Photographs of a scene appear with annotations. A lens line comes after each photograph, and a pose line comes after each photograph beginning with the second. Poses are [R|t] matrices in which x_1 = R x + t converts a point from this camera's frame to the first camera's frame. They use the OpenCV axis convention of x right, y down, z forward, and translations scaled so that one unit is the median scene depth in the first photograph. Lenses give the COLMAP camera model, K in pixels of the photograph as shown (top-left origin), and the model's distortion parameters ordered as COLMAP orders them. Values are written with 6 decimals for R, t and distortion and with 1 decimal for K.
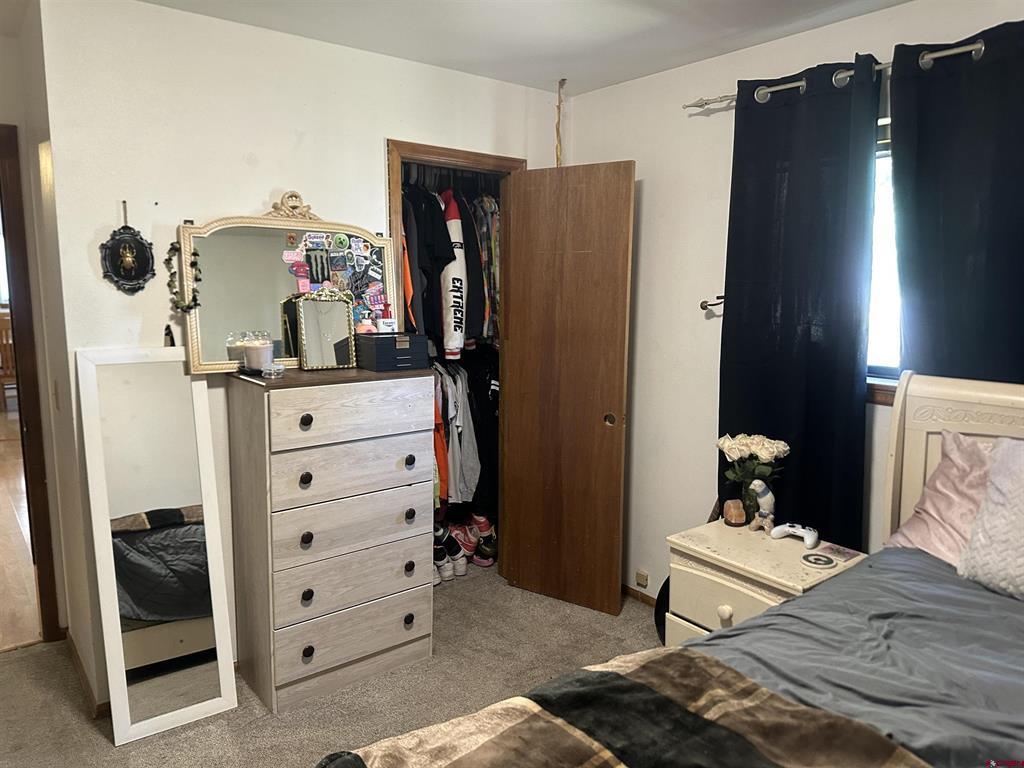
lens RADIAL K [[719.3, 0, 512.6], [0, 719.3, 378.4], [0, 0, 1]] dist [0.071196, -0.097207]
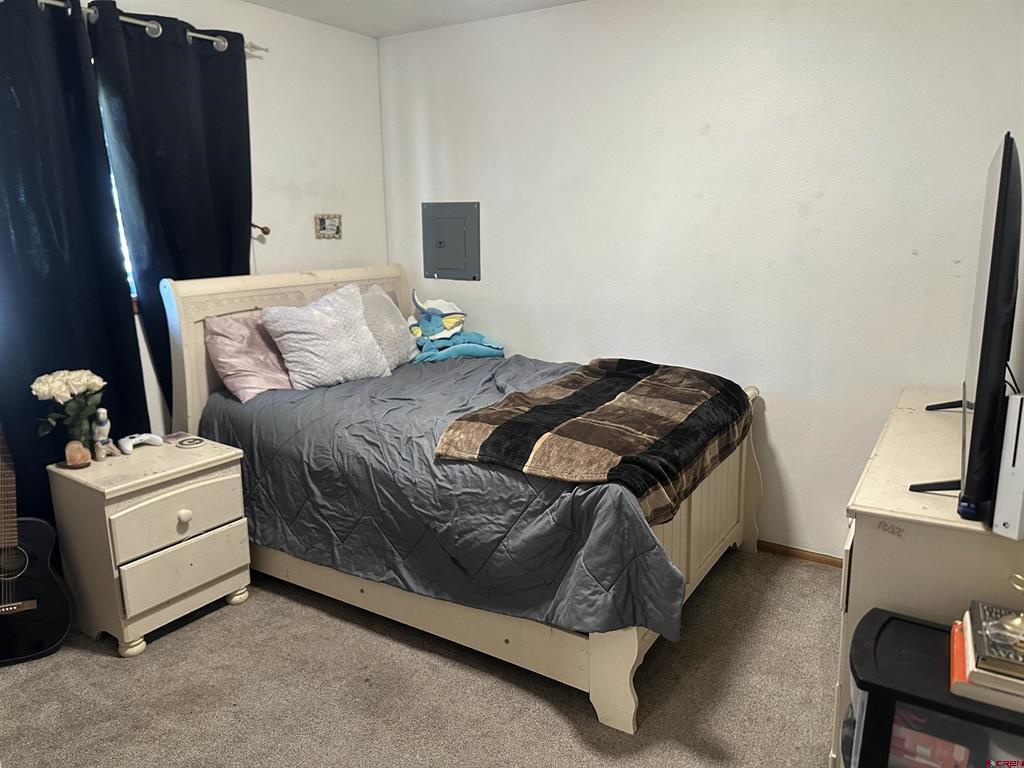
lens RADIAL K [[719.3, 0, 511.7], [0, 719.3, 384.1], [0, 0, 1]] dist [0.071196, -0.097207]
pose [[-0.308953, -0.219795, 0.925331, -0.803138], [0.135552, 0.952821, 0.271583, -0.093520], [-0.941368, 0.209337, -0.264583, 0.765291]]
